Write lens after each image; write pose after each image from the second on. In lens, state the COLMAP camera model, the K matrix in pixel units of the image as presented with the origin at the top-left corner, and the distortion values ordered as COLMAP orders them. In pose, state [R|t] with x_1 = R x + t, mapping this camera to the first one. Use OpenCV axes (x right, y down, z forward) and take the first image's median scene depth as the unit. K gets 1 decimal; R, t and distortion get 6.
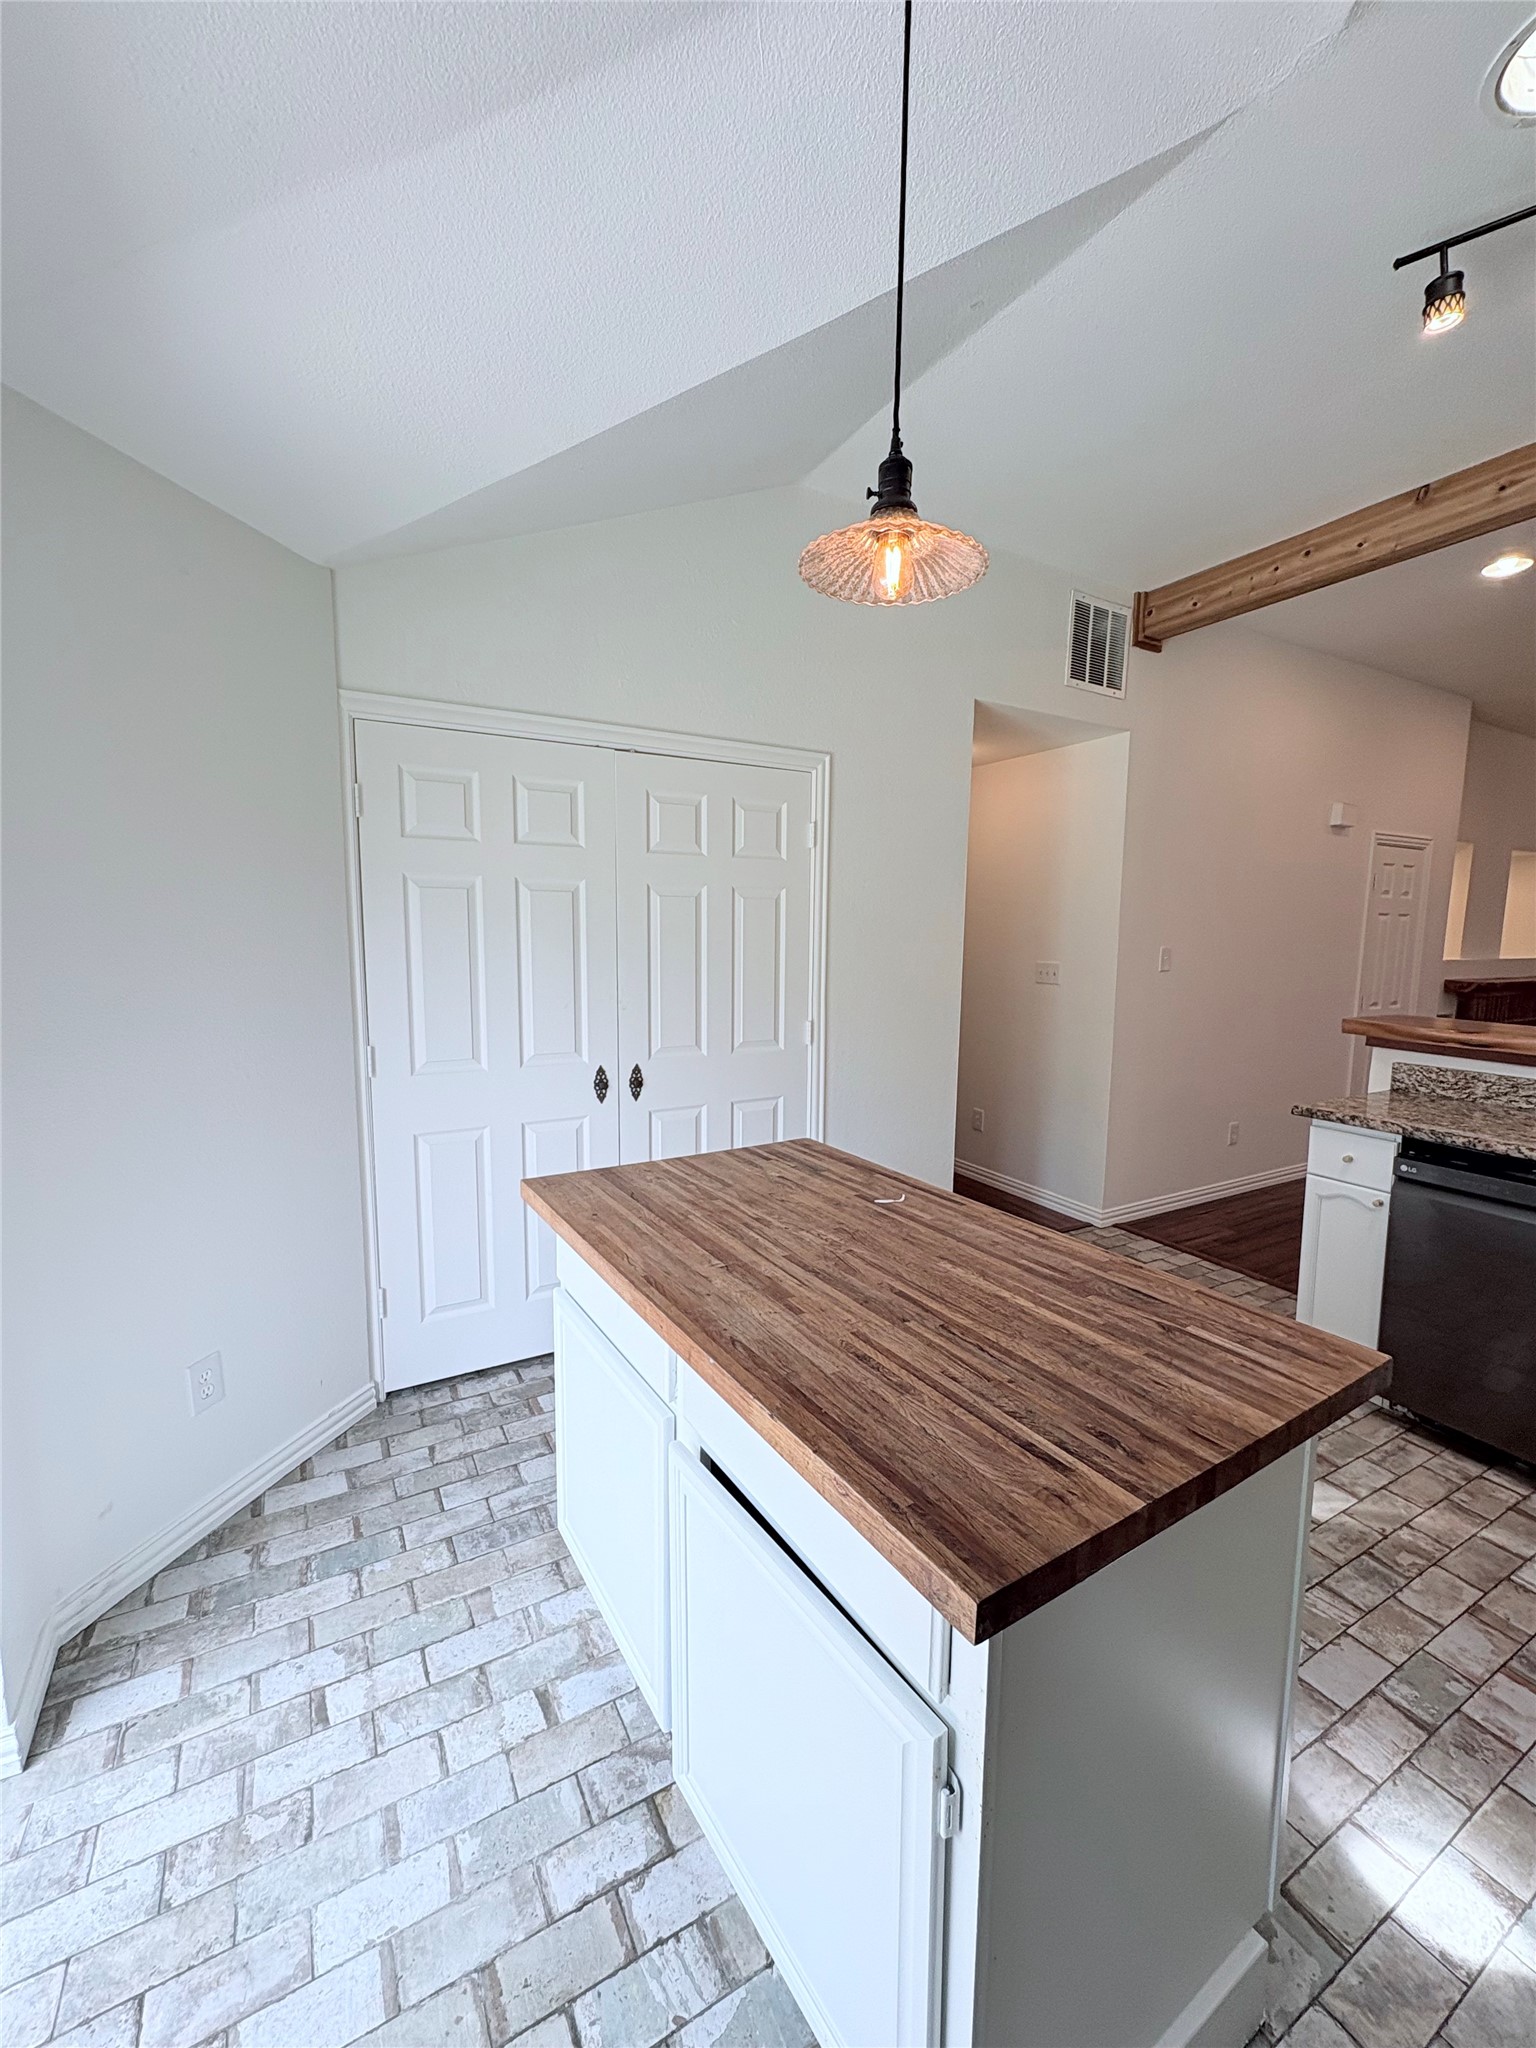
lens RADIAL K [[818.2, 0, 766.7], [0, 818.2, 1022.0], [0, 0, 1]] dist [-0.000452, 0.000221]
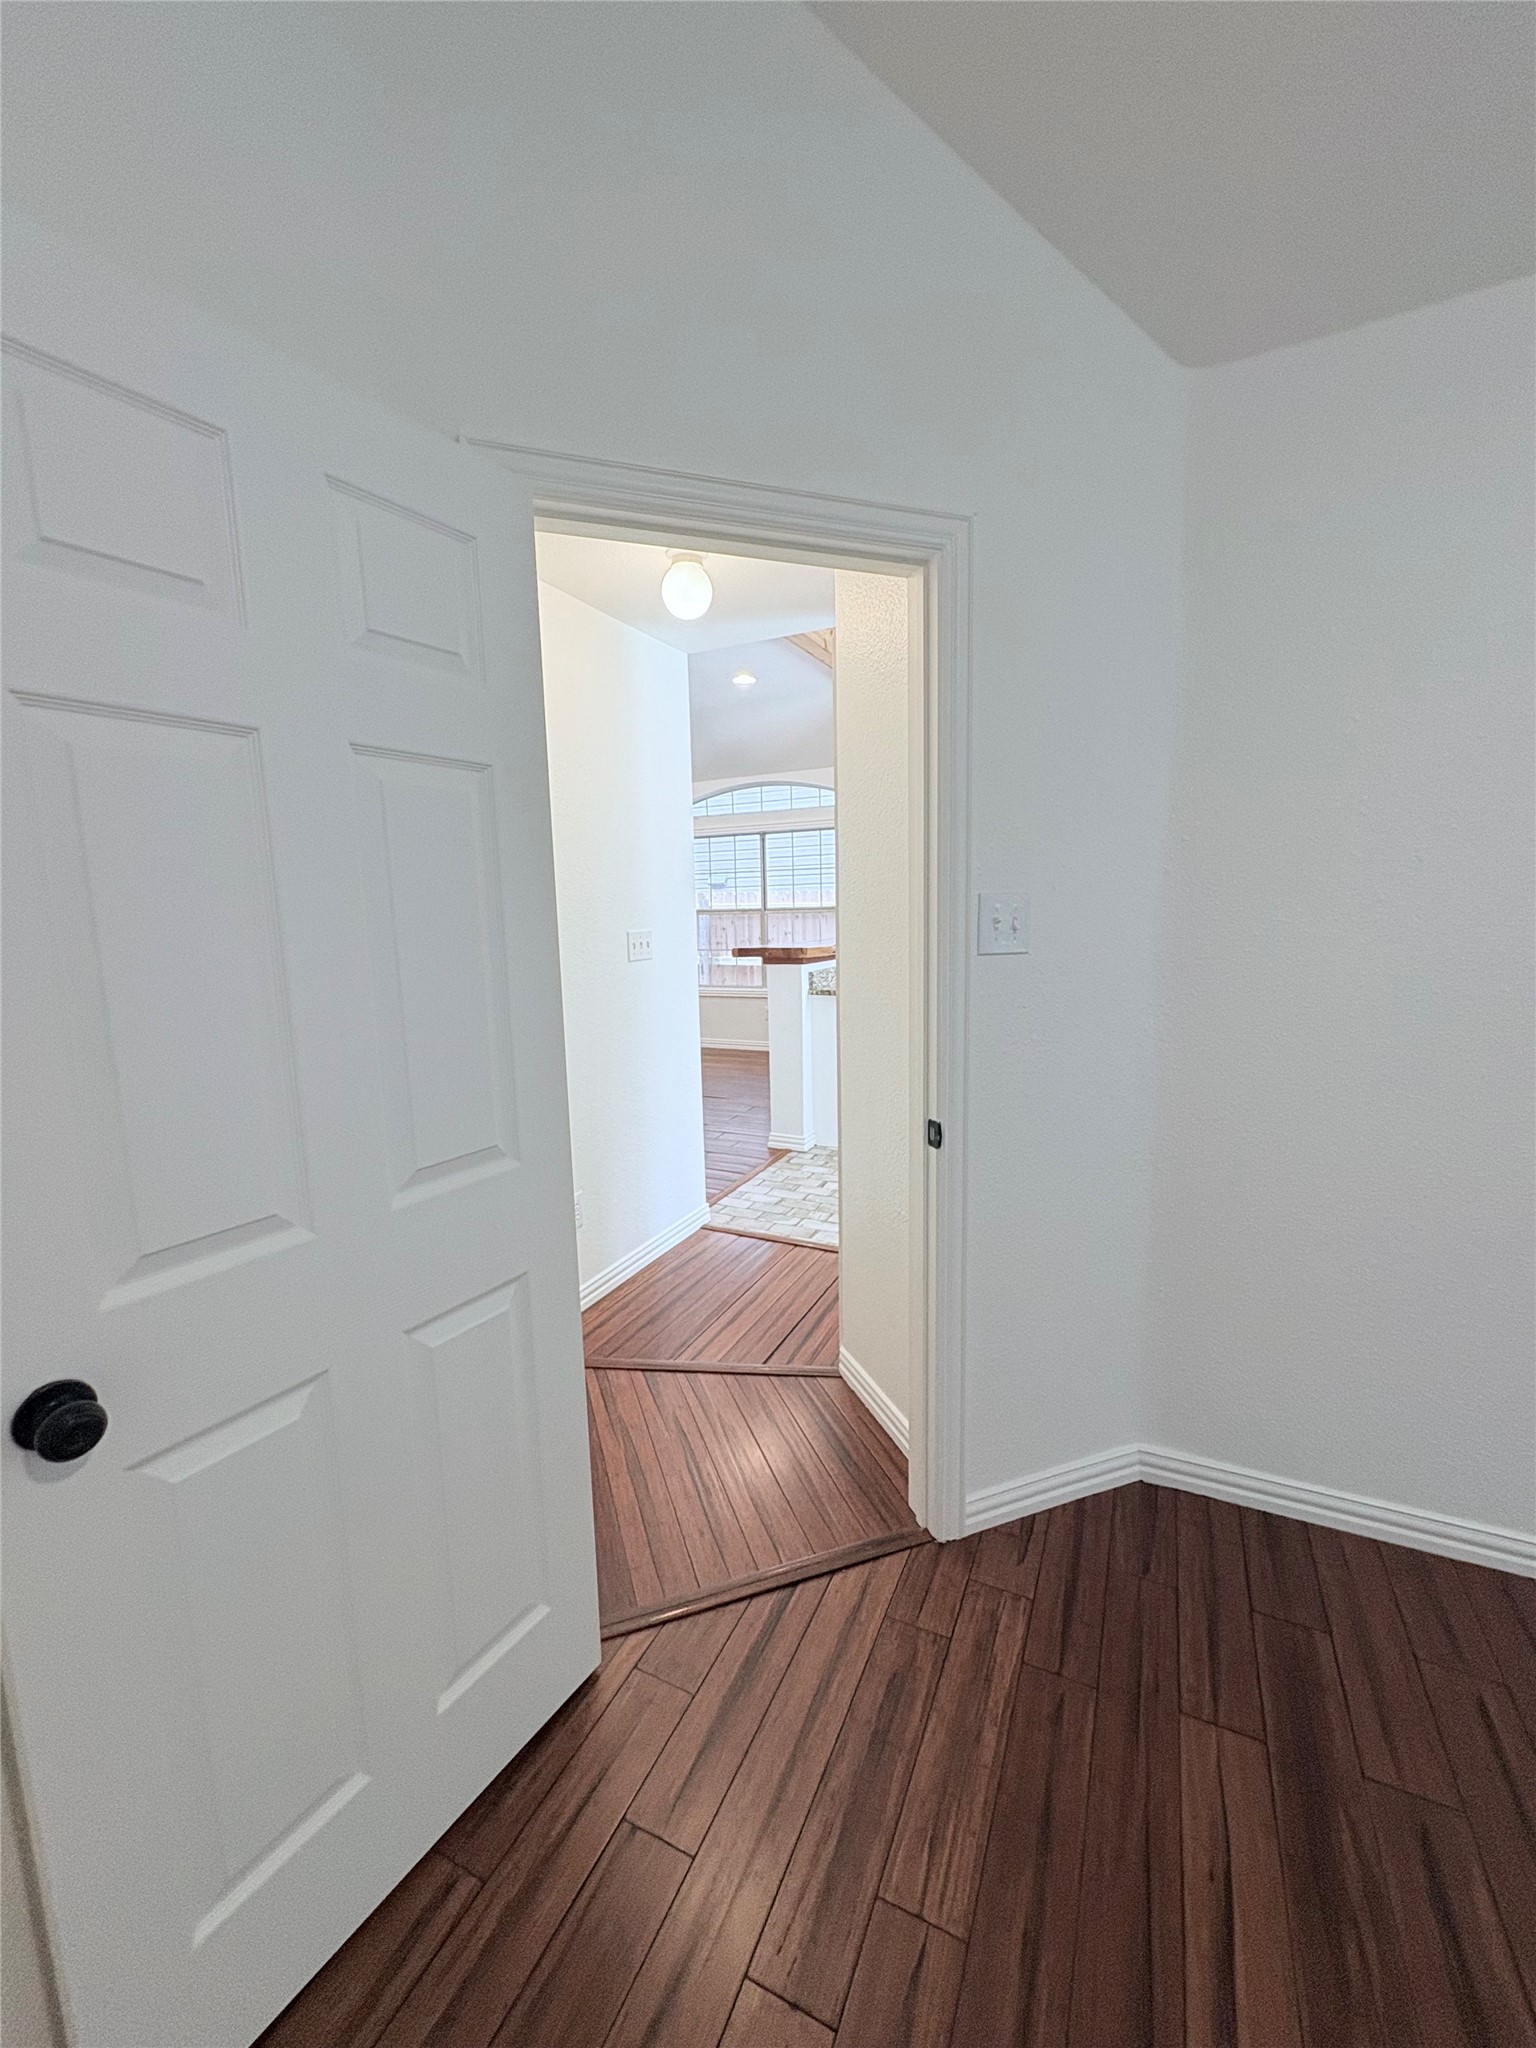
lens RADIAL K [[831.2, 0, 768.8], [0, 831.2, 1026.3], [0, 0, 1]] dist [0.000325, 0.000017]
pose [[-0.575360, -0.116565, 0.809551, -1.087367], [0.110800, 0.969560, 0.218351, -0.463129], [-0.810361, 0.215328, -0.544931, 4.418562]]
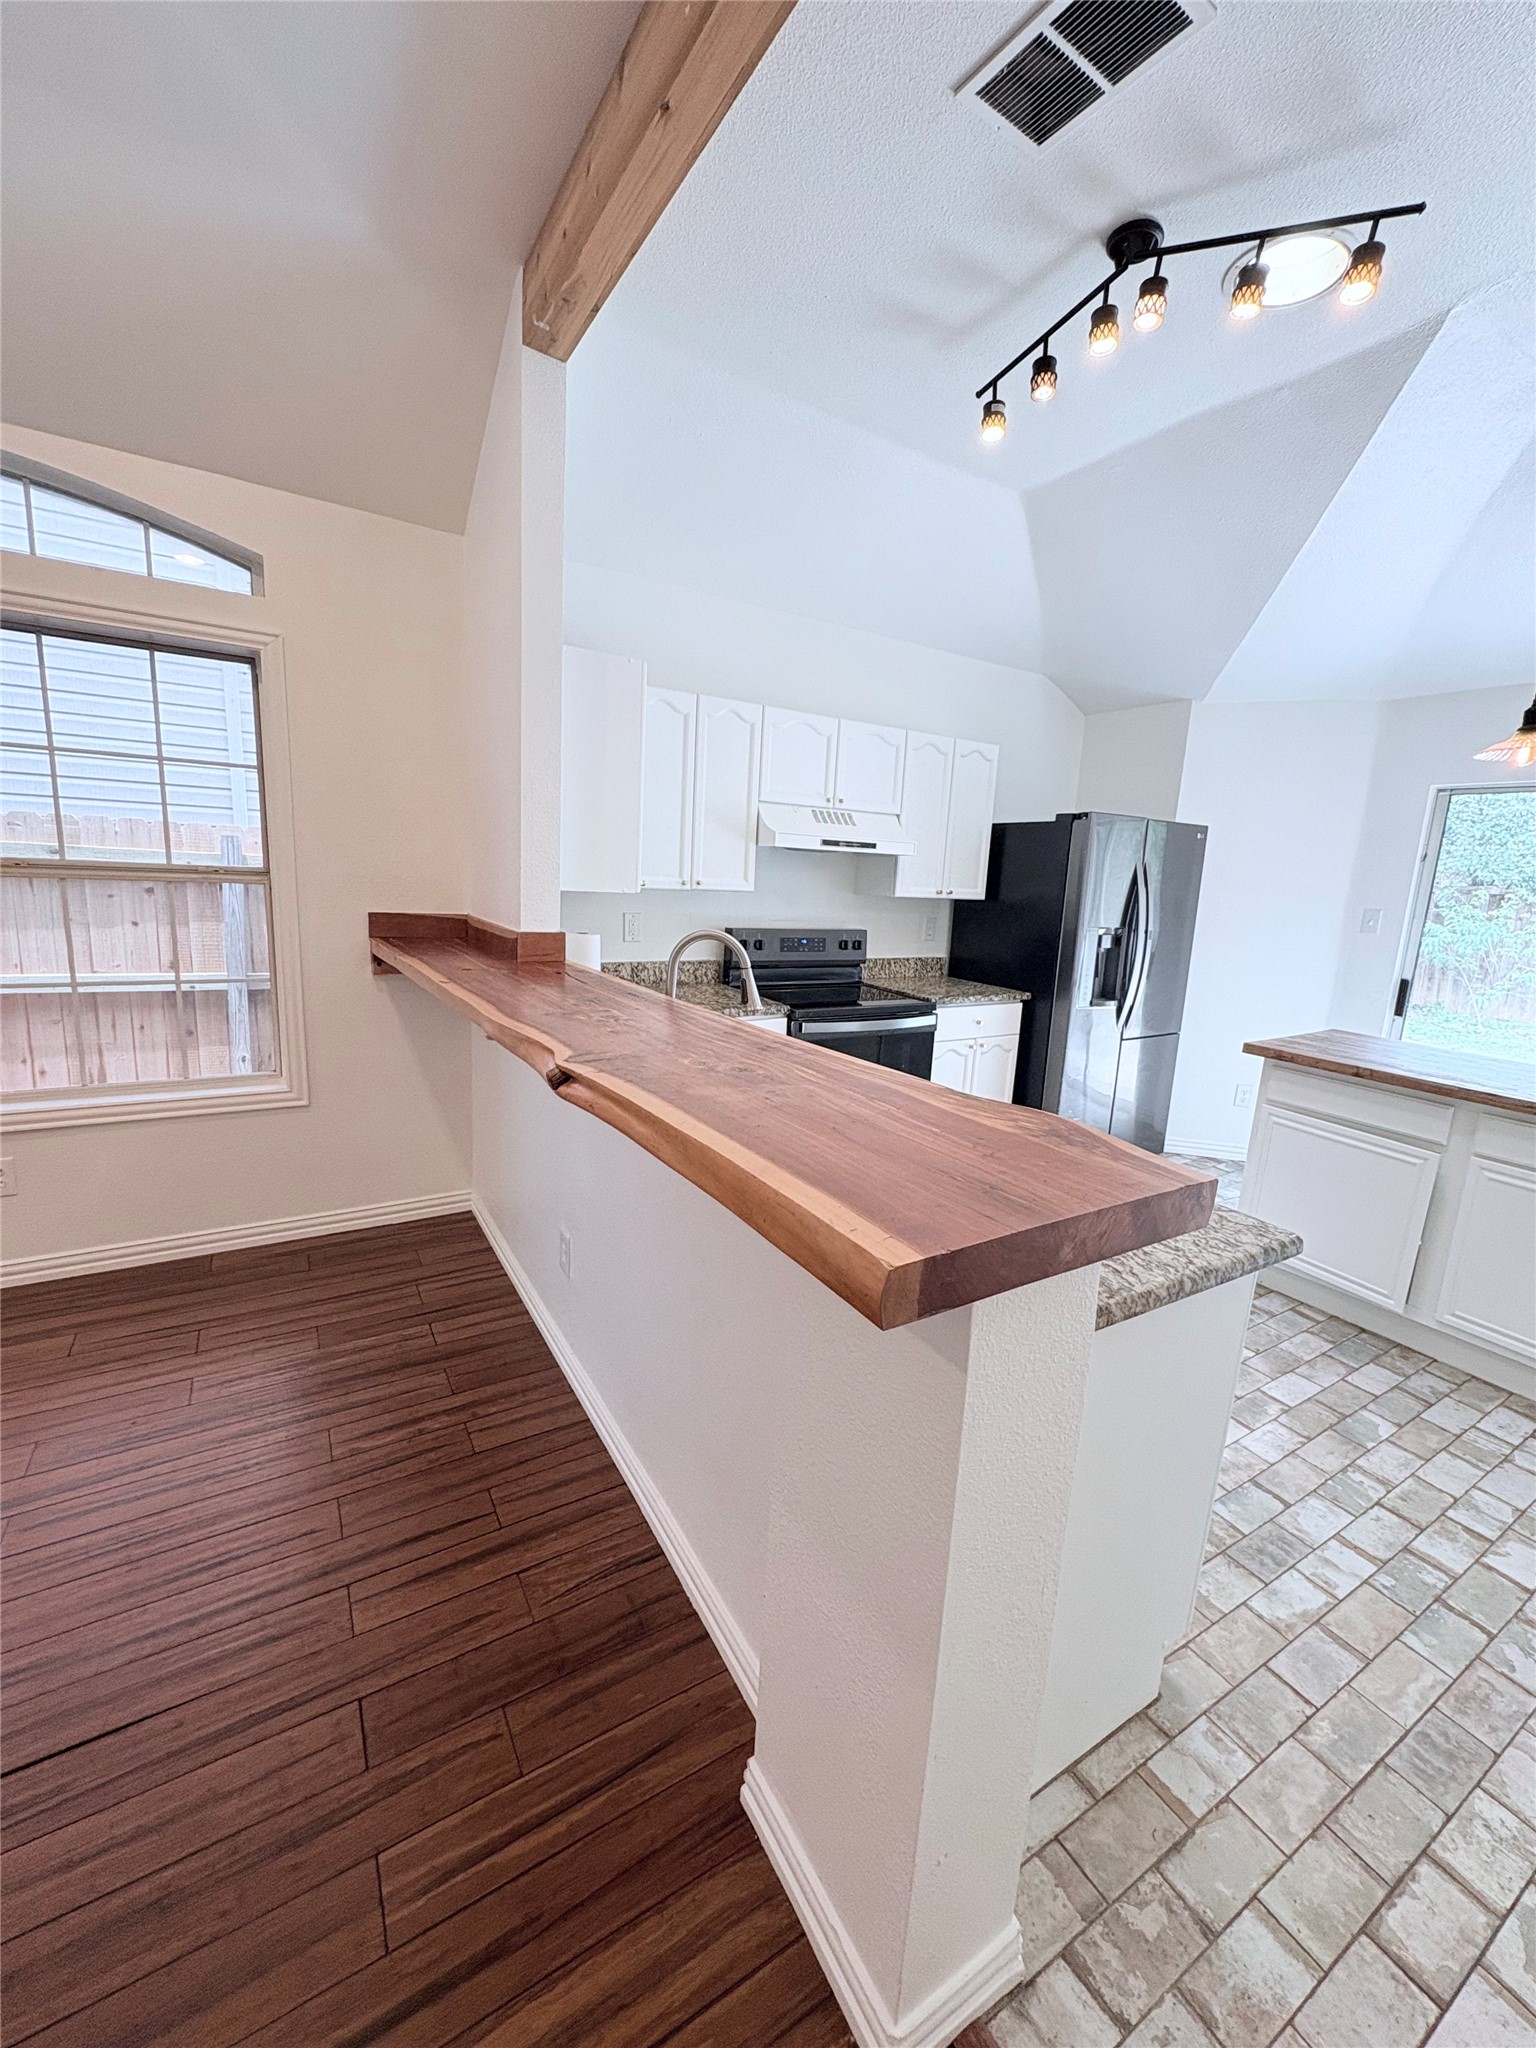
lens RADIAL K [[820.0, 0, 767.4], [0, 820.0, 1021.4], [0, 0, 1]] dist [0.000708, 0.000082]
pose [[-0.997181, -0.058029, -0.047563, 2.063009], [-0.069473, 0.953525, 0.293196, -0.310041], [0.028338, 0.295674, -0.954868, 2.947560]]
